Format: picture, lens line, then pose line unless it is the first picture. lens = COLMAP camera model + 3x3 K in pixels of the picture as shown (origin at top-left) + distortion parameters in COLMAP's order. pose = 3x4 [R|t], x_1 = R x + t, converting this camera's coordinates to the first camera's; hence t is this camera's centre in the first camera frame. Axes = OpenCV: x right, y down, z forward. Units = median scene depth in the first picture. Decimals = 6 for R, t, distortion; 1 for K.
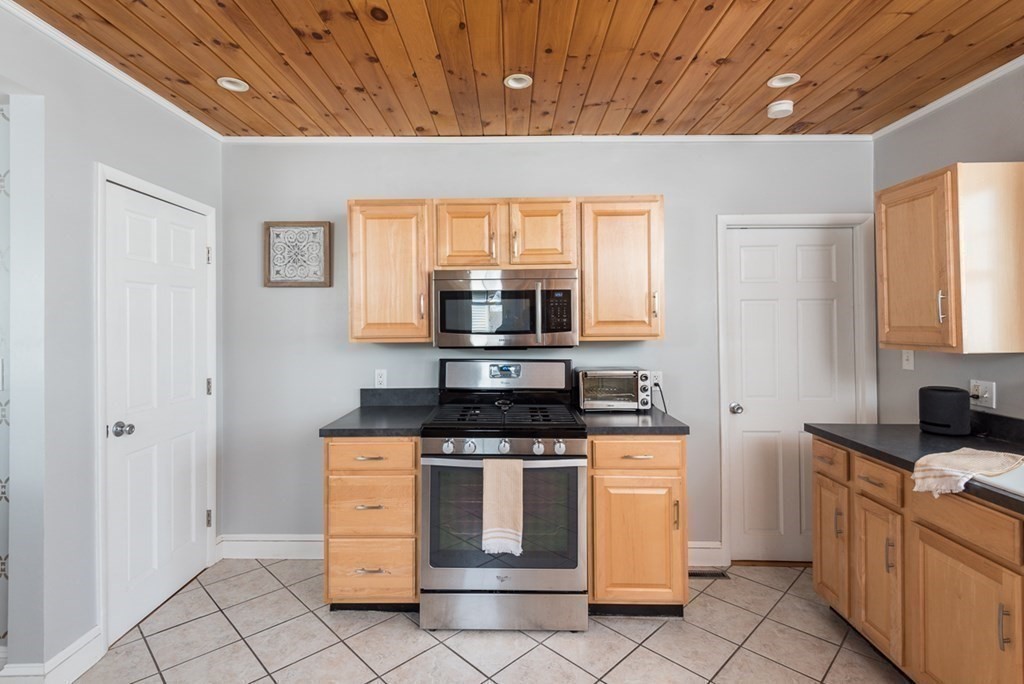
lens RADIAL K [[492.2, 0, 501.4], [0, 492.2, 313.5], [0, 0, 1]] dist [0.028048, -0.025289]
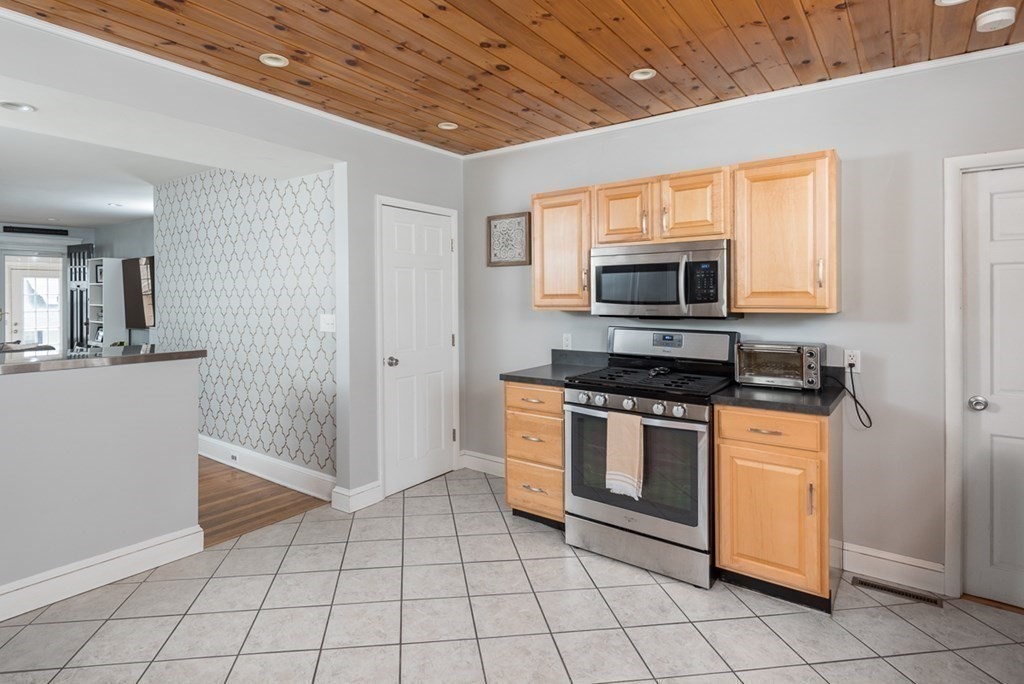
lens RADIAL K [[539.3, 0, 489.3], [0, 539.3, 291.6], [0, 0, 1]] dist [0.000711, -0.012142]
pose [[0.799456, -0.003762, -0.600713, 0.427773], [0.011466, 0.999894, 0.008997, -0.000756], [0.600615, -0.014080, 0.799414, -0.151022]]
